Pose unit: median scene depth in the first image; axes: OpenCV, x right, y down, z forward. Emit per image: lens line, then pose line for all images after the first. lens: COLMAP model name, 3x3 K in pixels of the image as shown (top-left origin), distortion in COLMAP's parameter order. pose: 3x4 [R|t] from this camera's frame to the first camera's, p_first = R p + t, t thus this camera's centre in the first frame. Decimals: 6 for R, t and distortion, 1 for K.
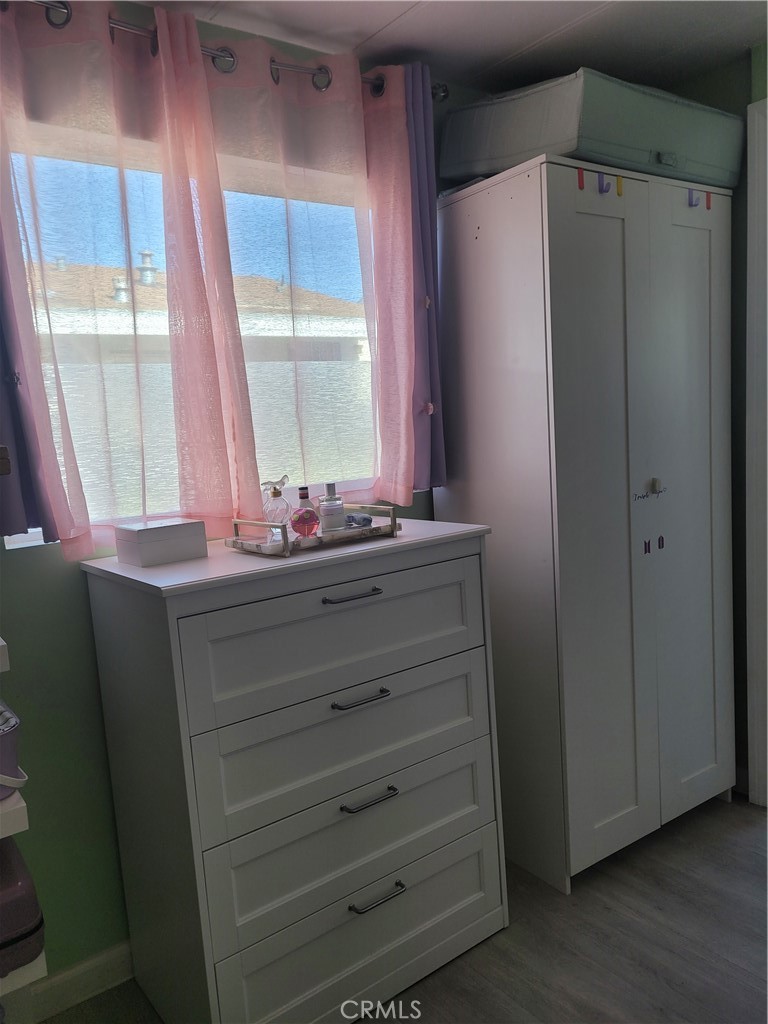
lens RADIAL K [[780.3, 0, 384.0], [0, 780.3, 512.0], [0, 0, 1]] dist [0.056117, -0.036574]
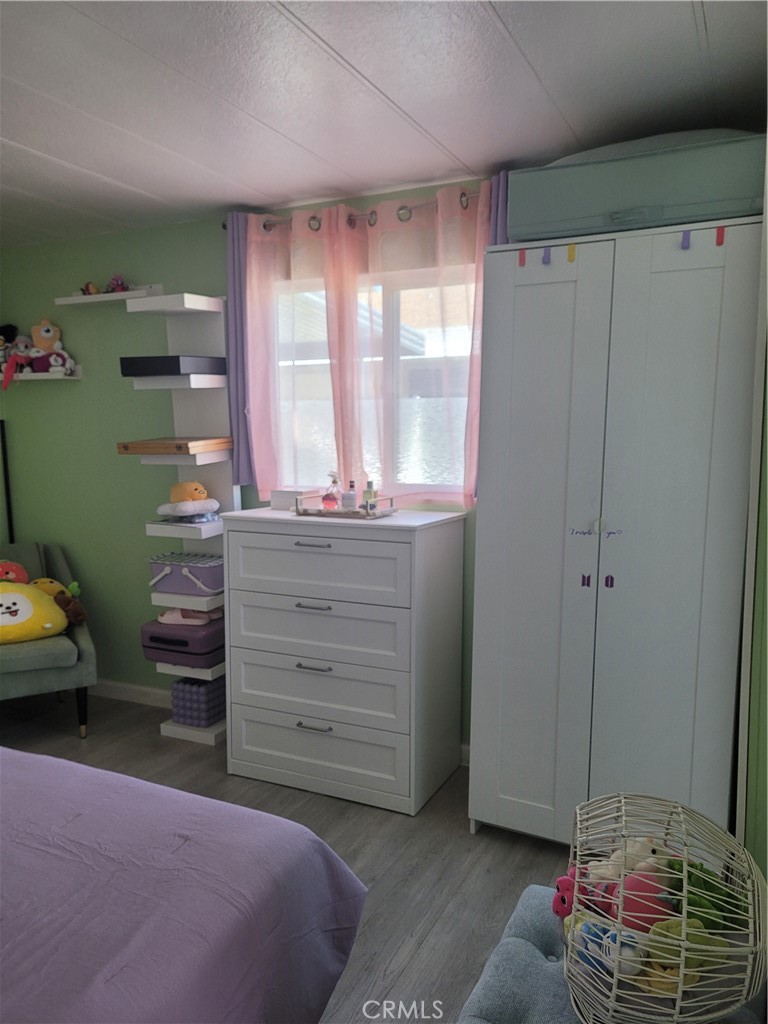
lens RADIAL K [[780.3, 0, 384.0], [0, 780.3, 512.0], [0, 0, 1]] dist [0.056117, -0.036574]
pose [[0.457974, 0.158409, -0.874738, 1.222282], [-0.136161, 0.984884, 0.107068, -0.134881], [0.878476, 0.070071, 0.472620, 0.266065]]
